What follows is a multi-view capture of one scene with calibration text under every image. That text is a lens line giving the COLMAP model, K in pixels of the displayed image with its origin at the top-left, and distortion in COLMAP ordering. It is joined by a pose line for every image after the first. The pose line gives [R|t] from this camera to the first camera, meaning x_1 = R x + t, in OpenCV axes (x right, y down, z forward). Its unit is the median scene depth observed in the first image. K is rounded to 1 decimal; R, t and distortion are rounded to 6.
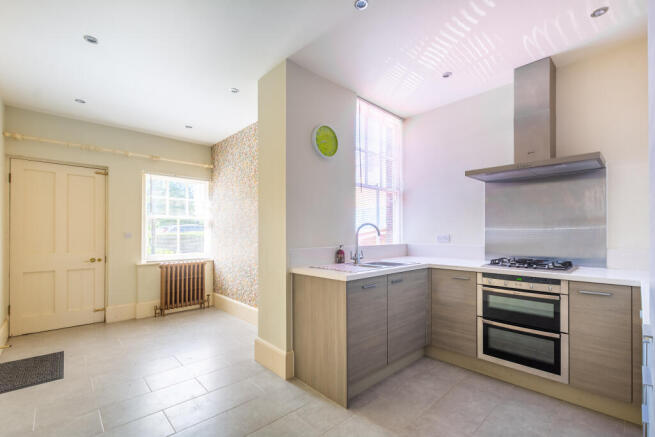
lens RADIAL K [[288.2, 0, 323.2], [0, 288.2, 229.6], [0, 0, 1]] dist [0.003062, -0.000192]
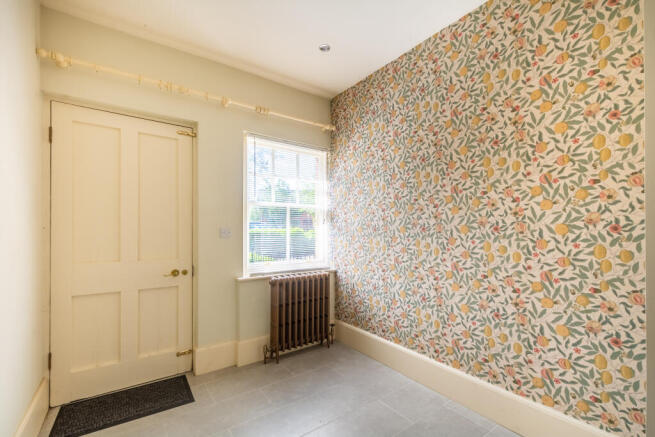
lens RADIAL K [[288.2, 0, 328.3], [0, 288.2, 225.3], [0, 0, 1]] dist [0.003062, -0.000192]
pose [[0.991861, -0.004874, -0.127234, -0.363425], [0.004282, 0.999979, -0.004927, 0.006855], [0.127256, 0.004342, 0.991860, 0.395081]]
